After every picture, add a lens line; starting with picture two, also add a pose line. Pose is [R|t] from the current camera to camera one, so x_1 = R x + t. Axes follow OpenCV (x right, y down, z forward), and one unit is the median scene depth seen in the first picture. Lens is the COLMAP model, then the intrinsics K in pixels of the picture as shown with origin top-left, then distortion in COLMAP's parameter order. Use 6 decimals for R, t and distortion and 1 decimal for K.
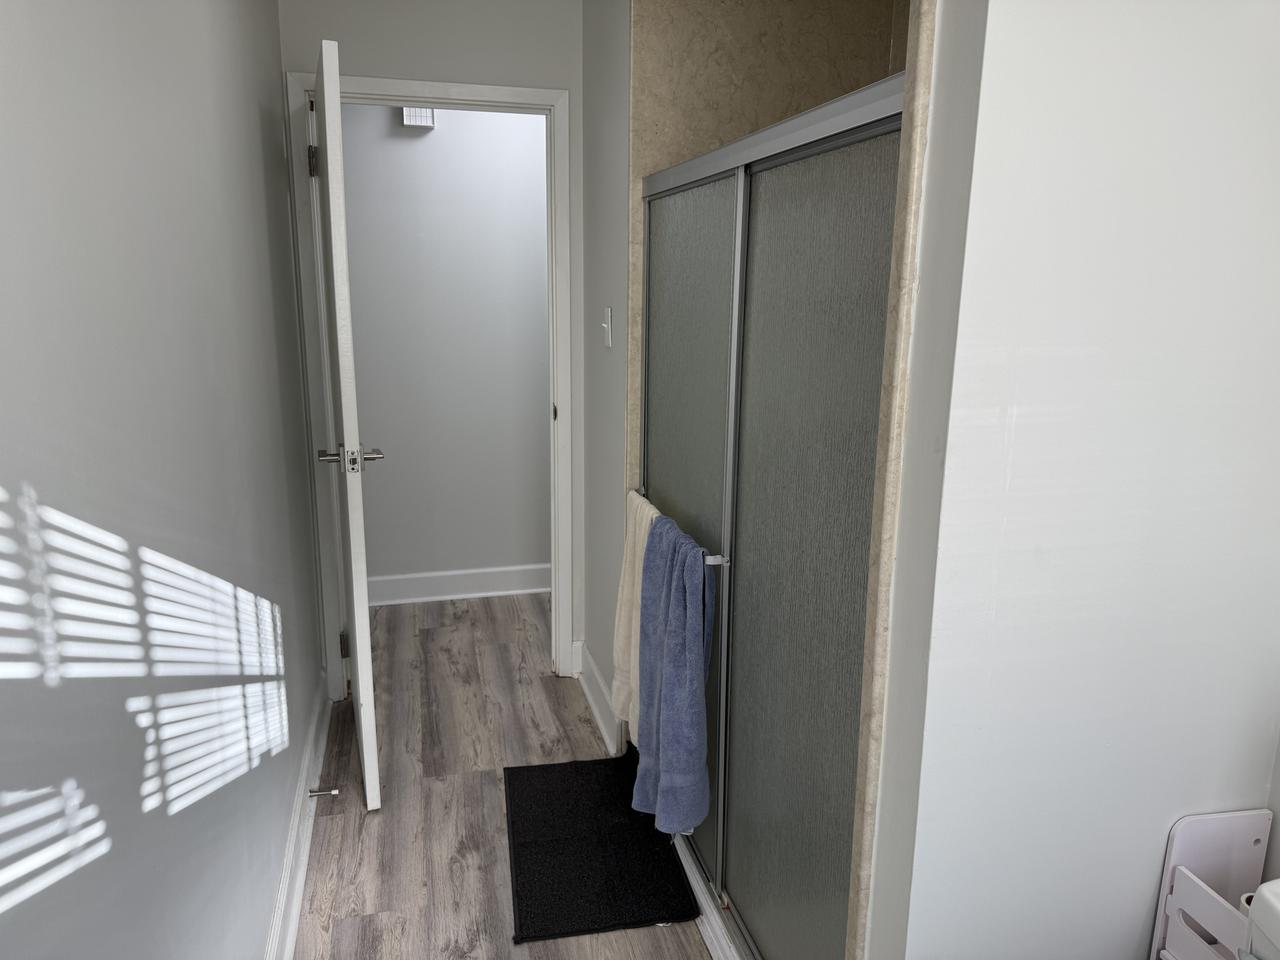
lens RADIAL K [[896.0, 0, 637.8], [0, 896.0, 480.3], [0, 0, 1]] dist [0.019584, -0.010163]
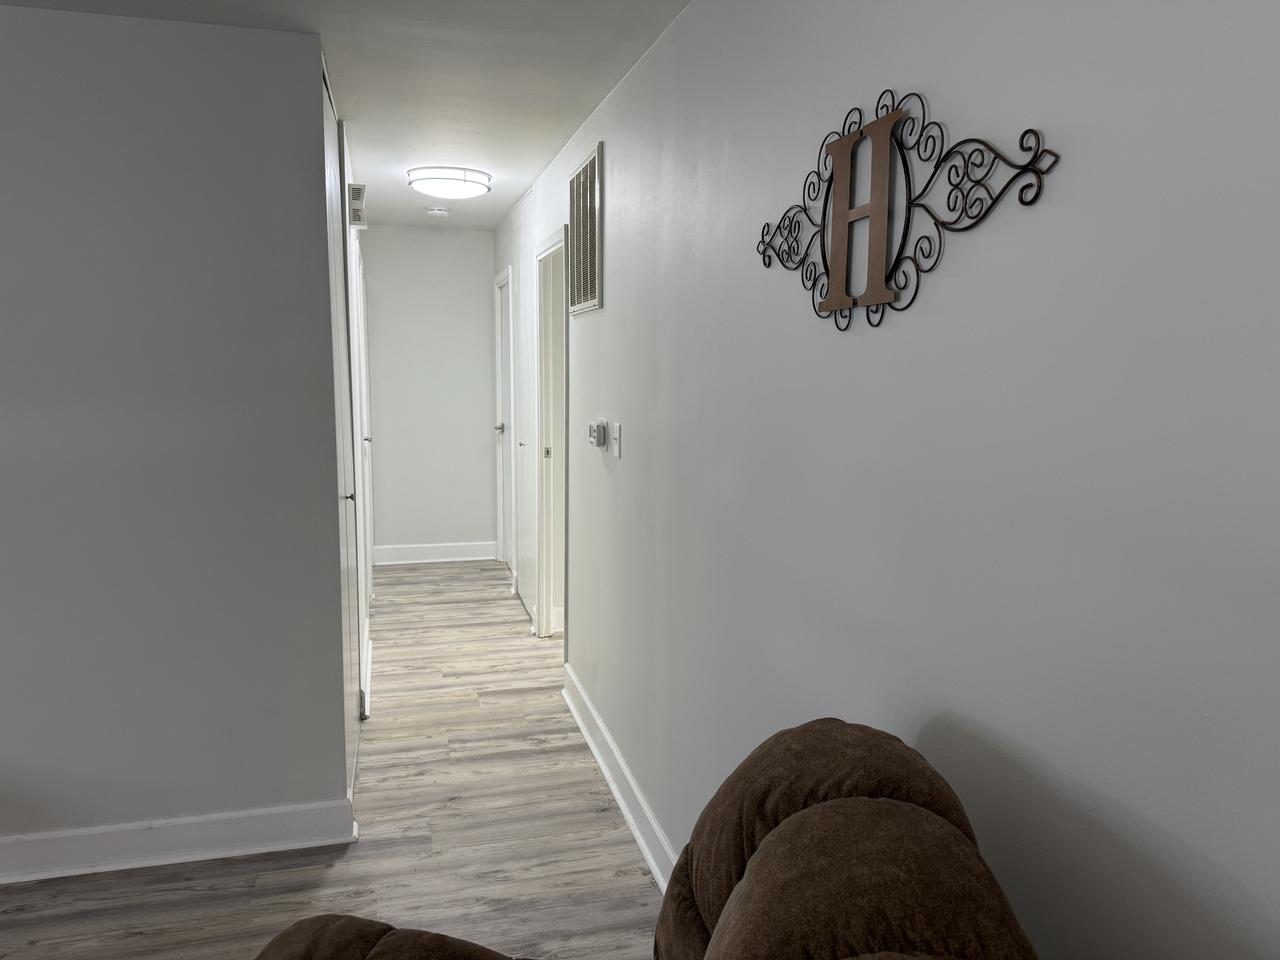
lens RADIAL K [[896.0, 0, 636.3], [0, 896.0, 478.6], [0, 0, 1]] dist [0.019584, -0.010163]
pose [[0.011185, -0.151008, 0.988469, -1.310617], [0.223069, 0.963996, 0.144746, -0.180682], [-0.974738, 0.218878, 0.044467, 0.665610]]
